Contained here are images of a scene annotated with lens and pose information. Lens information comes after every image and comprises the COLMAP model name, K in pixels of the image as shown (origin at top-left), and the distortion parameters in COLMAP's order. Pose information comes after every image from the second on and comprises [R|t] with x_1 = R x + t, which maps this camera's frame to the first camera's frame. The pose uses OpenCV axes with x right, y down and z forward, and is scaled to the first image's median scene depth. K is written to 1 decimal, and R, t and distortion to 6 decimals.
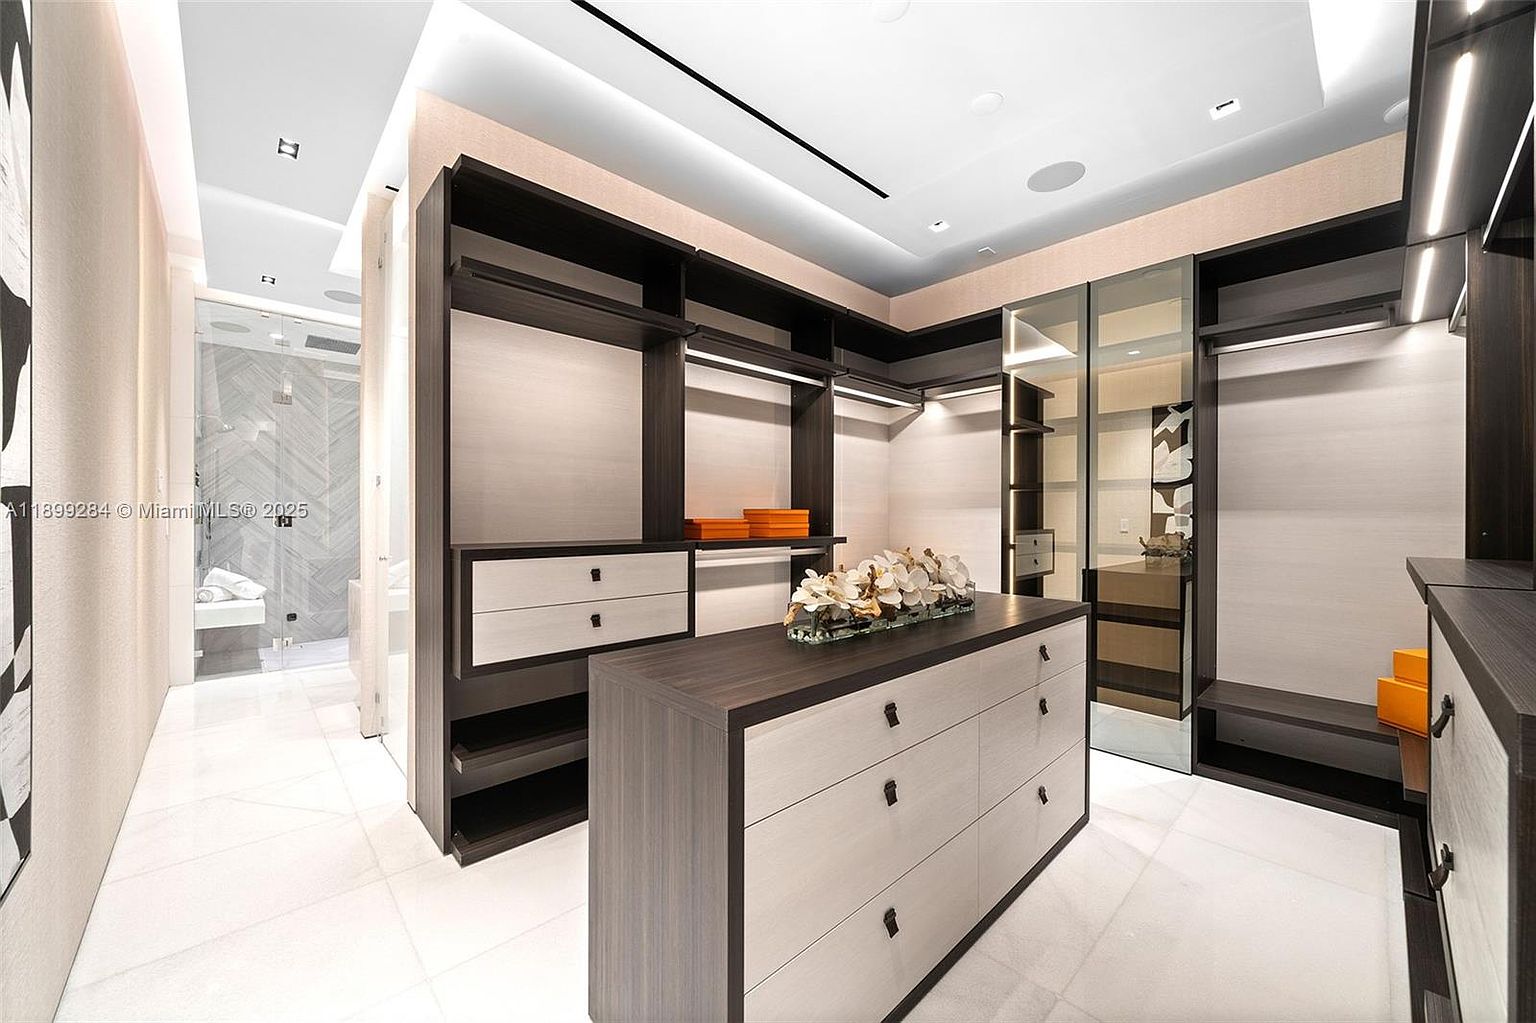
lens RADIAL K [[659.0, 0, 762.5], [0, 659.0, 525.8], [0, 0, 1]] dist [0.001227, 0.000636]
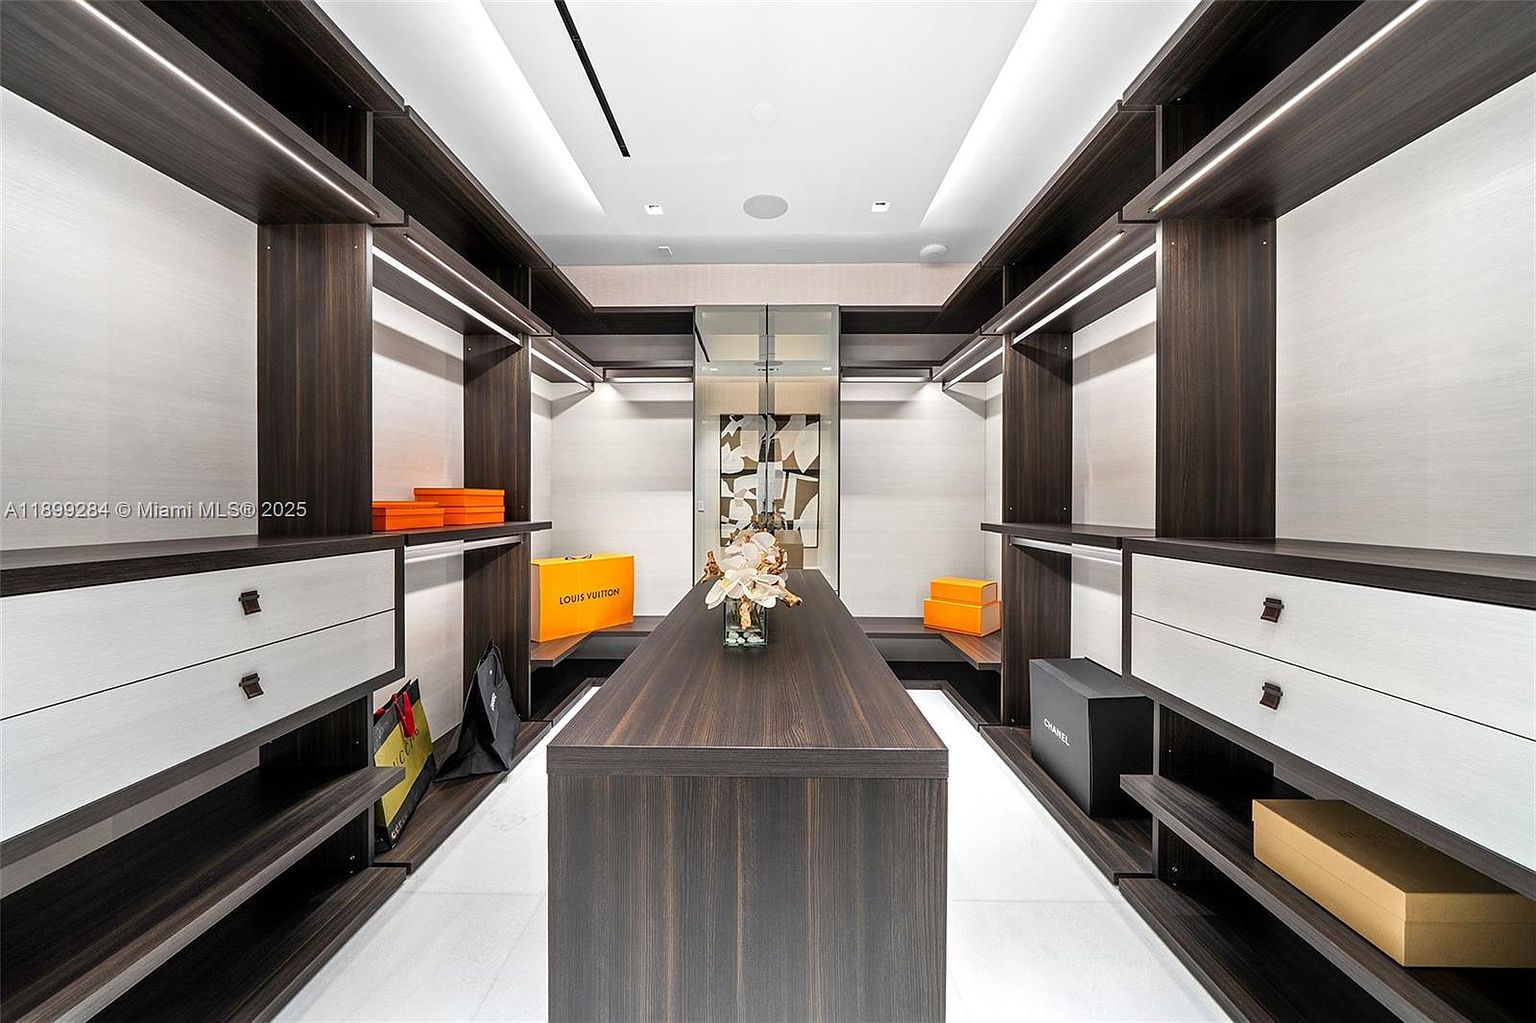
lens RADIAL K [[567.5, 0, 760.7], [0, 567.5, 509.9], [0, 0, 1]] dist [-0.000513, -0.000043]
pose [[0.643516, -0.012058, 0.765337, -0.270327], [0.011548, 0.999915, 0.006044, -0.000133], [-0.765345, 0.004949, 0.643601, 0.296678]]
